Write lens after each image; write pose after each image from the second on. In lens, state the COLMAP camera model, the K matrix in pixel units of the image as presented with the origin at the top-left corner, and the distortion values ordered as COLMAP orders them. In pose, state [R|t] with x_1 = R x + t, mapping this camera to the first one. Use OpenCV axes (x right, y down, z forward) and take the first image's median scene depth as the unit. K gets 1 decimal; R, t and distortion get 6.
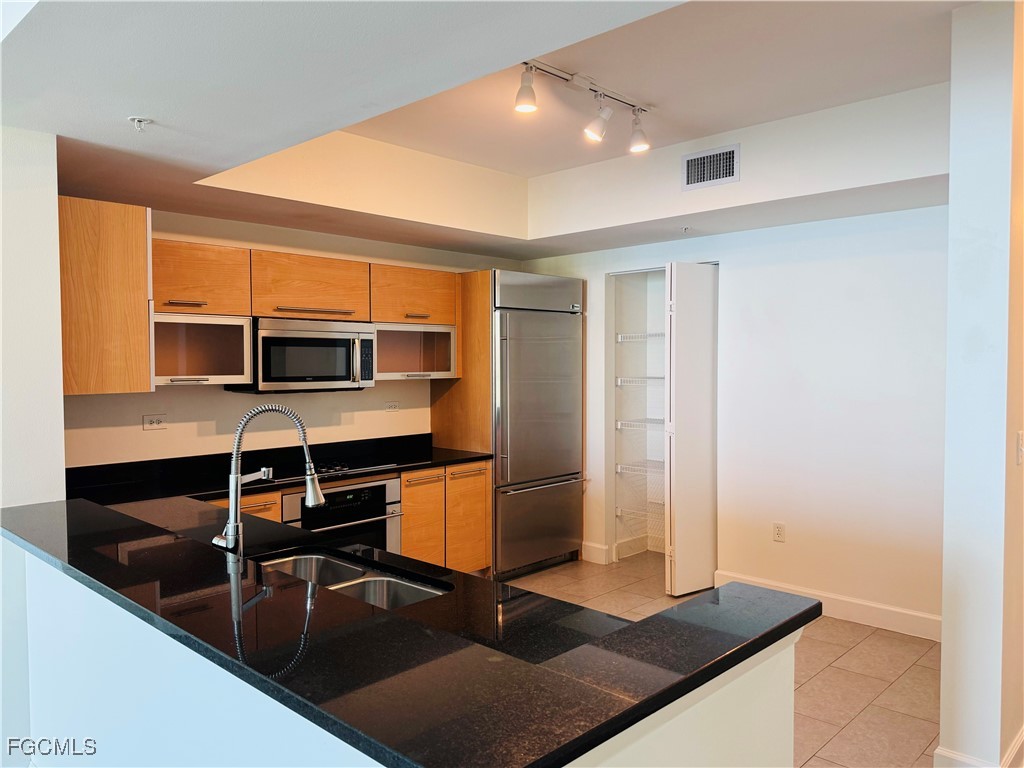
lens RADIAL K [[765.6, 0, 511.2], [0, 765.6, 383.4], [0, 0, 1]] dist [0.074276, -0.021420]
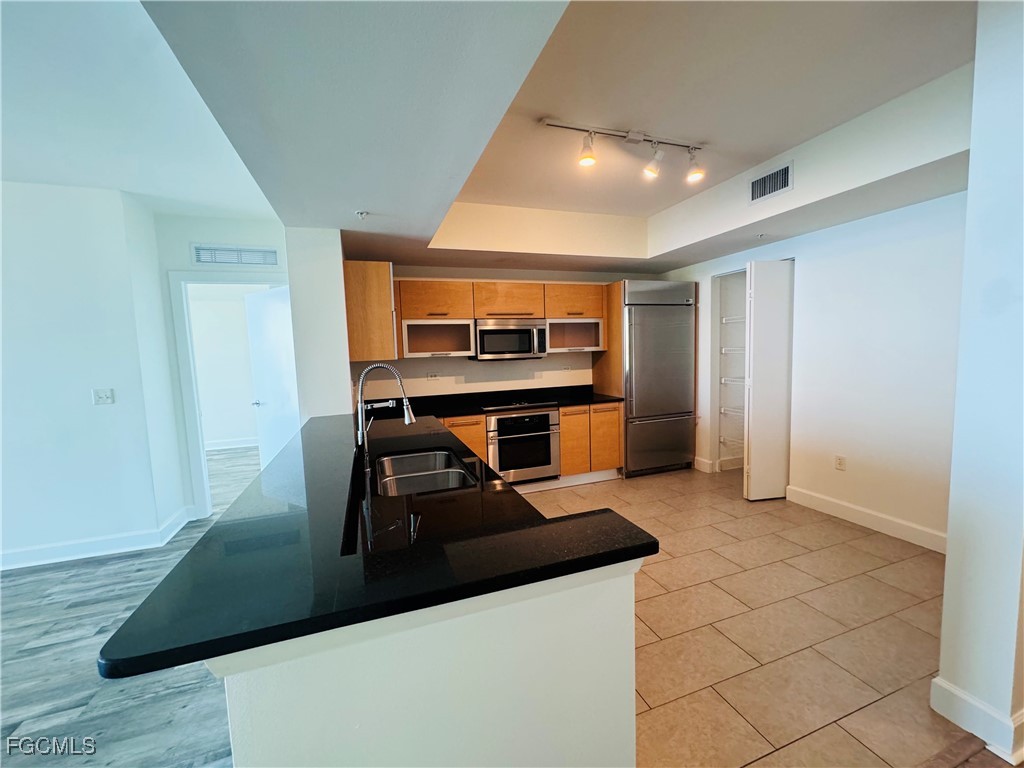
lens RADIAL K [[413.7, 0, 513.8], [0, 413.7, 382.9], [0, 0, 1]] dist [0.003271, -0.000014]
pose [[0.894773, 0.009632, -0.446418, 0.164735], [0.016766, 0.998338, 0.055146, 0.010945], [0.446207, -0.056827, 0.893124, 0.141517]]
